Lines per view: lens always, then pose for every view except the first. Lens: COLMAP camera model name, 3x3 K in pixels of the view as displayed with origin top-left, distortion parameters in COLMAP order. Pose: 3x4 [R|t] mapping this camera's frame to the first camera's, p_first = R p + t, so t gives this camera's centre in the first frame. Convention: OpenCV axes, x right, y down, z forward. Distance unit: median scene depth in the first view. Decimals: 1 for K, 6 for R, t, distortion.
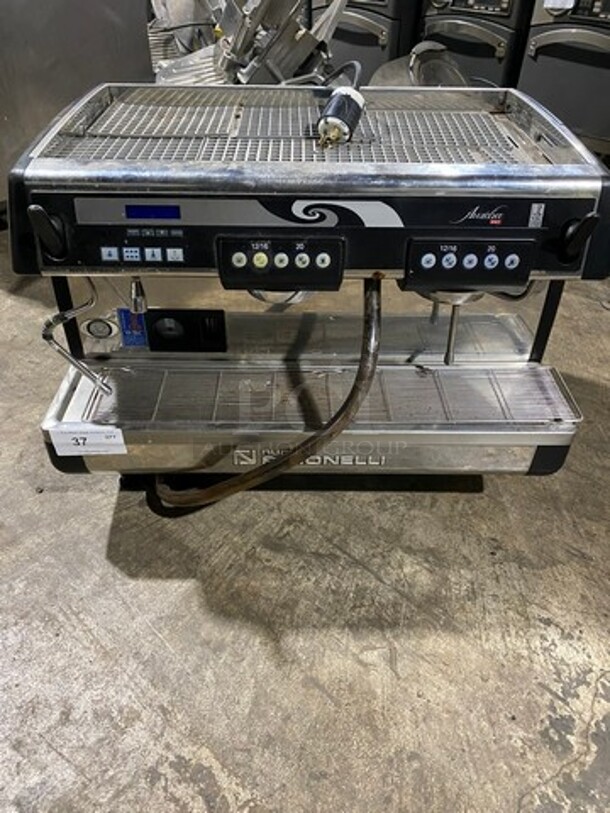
lens RADIAL K [[622.6, 0, 294.1], [0, 622.6, 405.4], [0, 0, 1]] dist [0.014210, -0.003456]
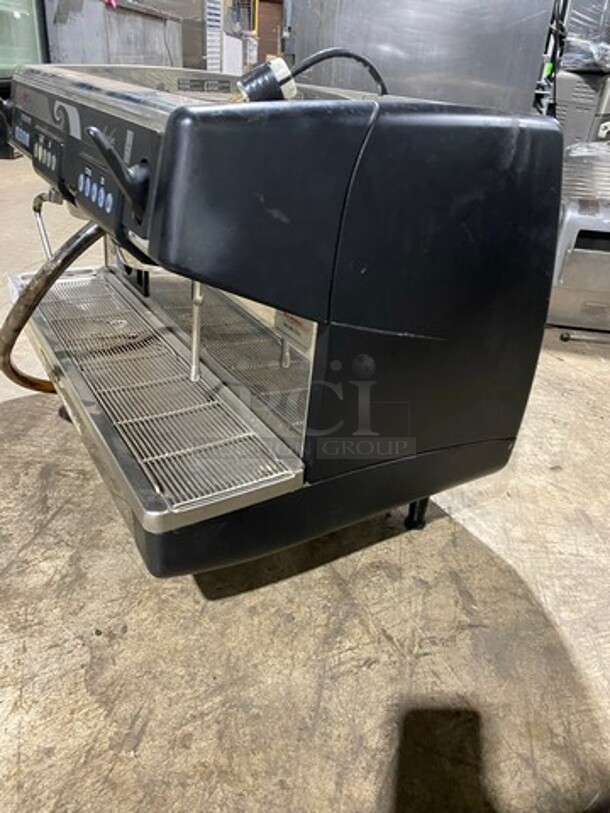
lens RADIAL K [[621.9, 0, 306.1], [0, 621.9, 401.3], [0, 0, 1]] dist [-0.003629, 0.004776]
pose [[0.515634, 0.432638, -0.739558, 1.133361], [-0.589832, 0.805304, 0.059857, -0.219539], [0.621465, 0.405351, 0.670426, 0.726654]]
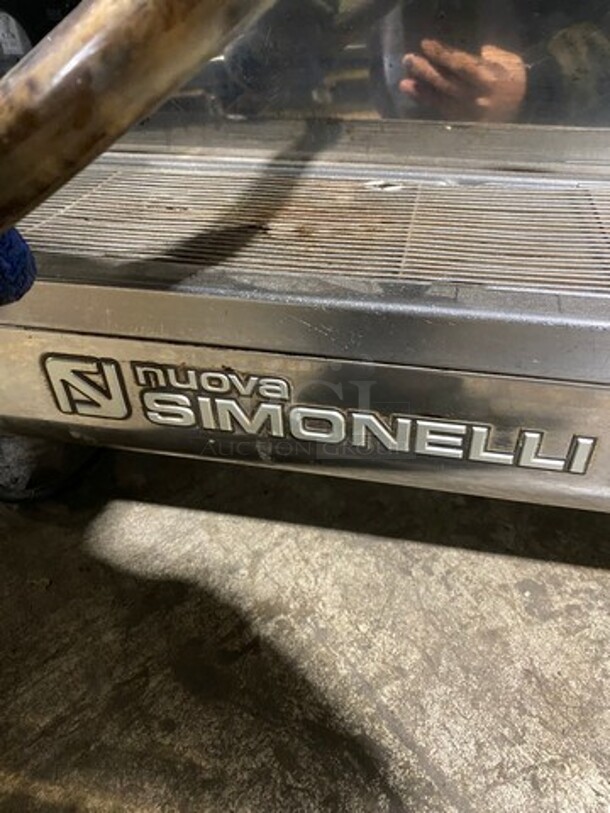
lens RADIAL K [[613.8, 0, 312.2], [0, 613.8, 406.9], [0, 0, 1]] dist [-0.004771, -0.003804]
pose [[0.978797, 0.103285, -0.176888, 0.092619], [-0.112204, 0.992833, -0.041157, 0.112415], [0.171369, 0.060132, 0.983370, 0.886061]]
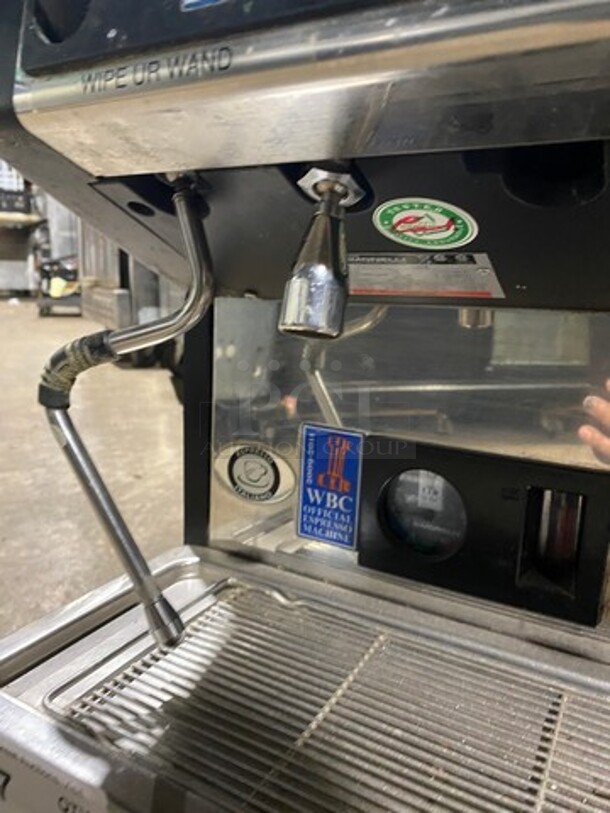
lens RADIAL K [[621.9, 0, 306.1], [0, 621.9, 401.3], [0, 0, 1]] dist [-0.003629, 0.004776]
pose [[0.861807, 0.099943, -0.497292, -0.123208], [-0.331419, 0.853136, -0.402890, -0.020912], [0.383992, 0.512026, 0.768362, 0.895758]]
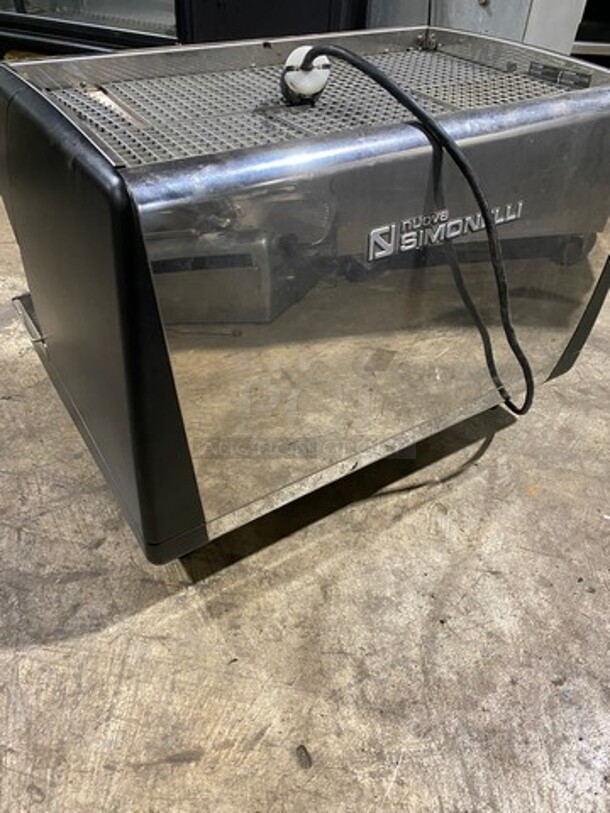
lens RADIAL K [[621.9, 0, 306.1], [0, 621.9, 401.3], [0, 0, 1]] dist [-0.003629, 0.004776]
pose [[-0.843466, 0.313541, -0.436185, 0.663098], [-0.372279, 0.244195, 0.895420, -1.285218], [0.387265, 0.917639, -0.089246, 1.724572]]
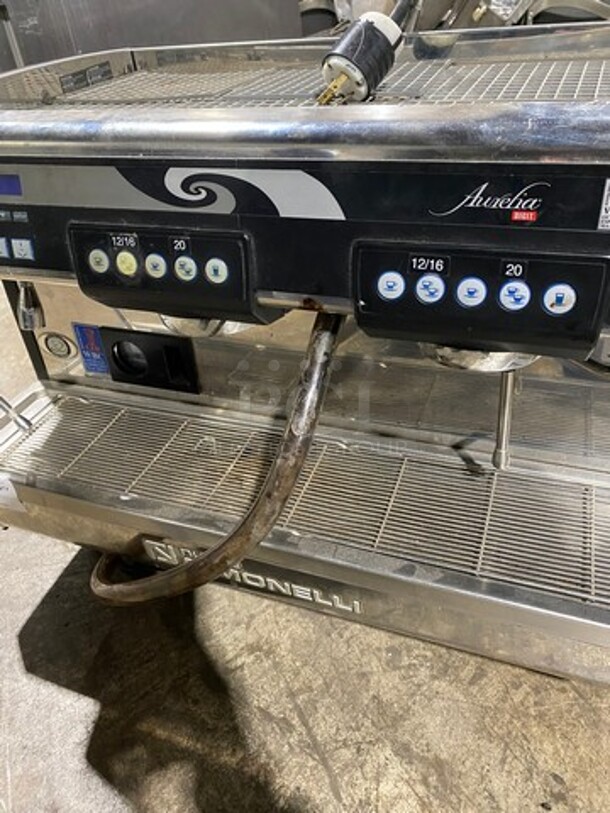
lens RADIAL K [[621.9, 0, 306.1], [0, 621.9, 401.3], [0, 0, 1]] dist [-0.003629, 0.004776]
pose [[0.928828, 0.136969, -0.344265, 0.340780], [-0.152924, 0.988046, -0.019486, -0.111006], [0.337480, 0.070746, 0.938670, 0.478672]]
